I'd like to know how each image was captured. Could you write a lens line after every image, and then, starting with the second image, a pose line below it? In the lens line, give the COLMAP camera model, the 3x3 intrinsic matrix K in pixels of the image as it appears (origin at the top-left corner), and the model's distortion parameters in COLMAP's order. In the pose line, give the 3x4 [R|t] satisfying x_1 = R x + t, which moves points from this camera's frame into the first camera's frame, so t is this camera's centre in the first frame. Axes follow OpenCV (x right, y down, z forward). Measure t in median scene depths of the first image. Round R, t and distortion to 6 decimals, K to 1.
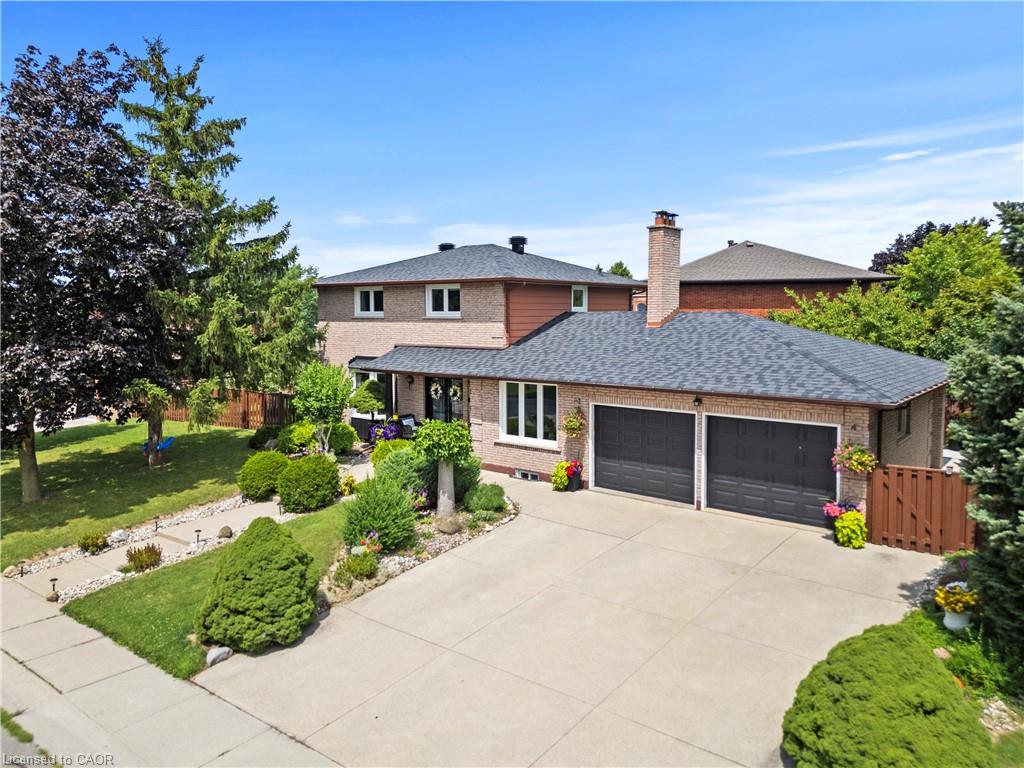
lens RADIAL K [[738.0, 0, 549.0], [0, 738.0, 365.8], [0, 0, 1]] dist [0.047804, -0.004932]
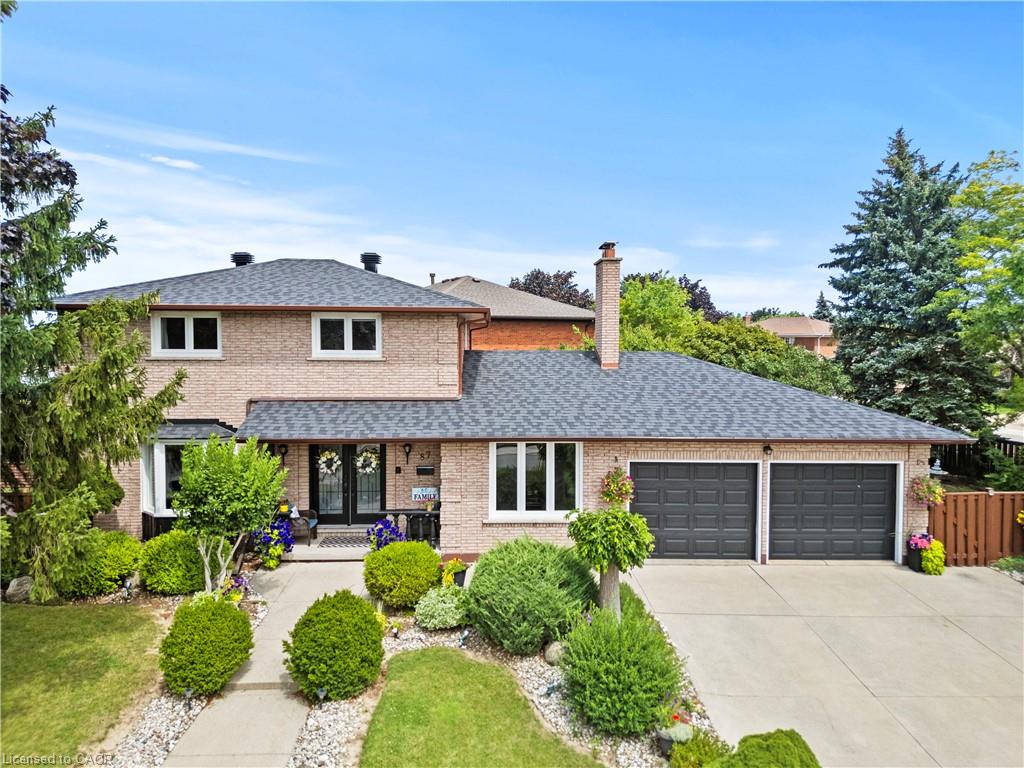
lens RADIAL K [[709.2, 0, 512.0], [0, 709.2, 384.0], [0, 0, 1]] dist [0.025120, -0.006677]
pose [[0.776071, -0.030189, 0.629922, -0.557264], [0.038860, 0.999245, 0.000013, -0.042802], [-0.629447, 0.024469, 0.776658, 0.449633]]
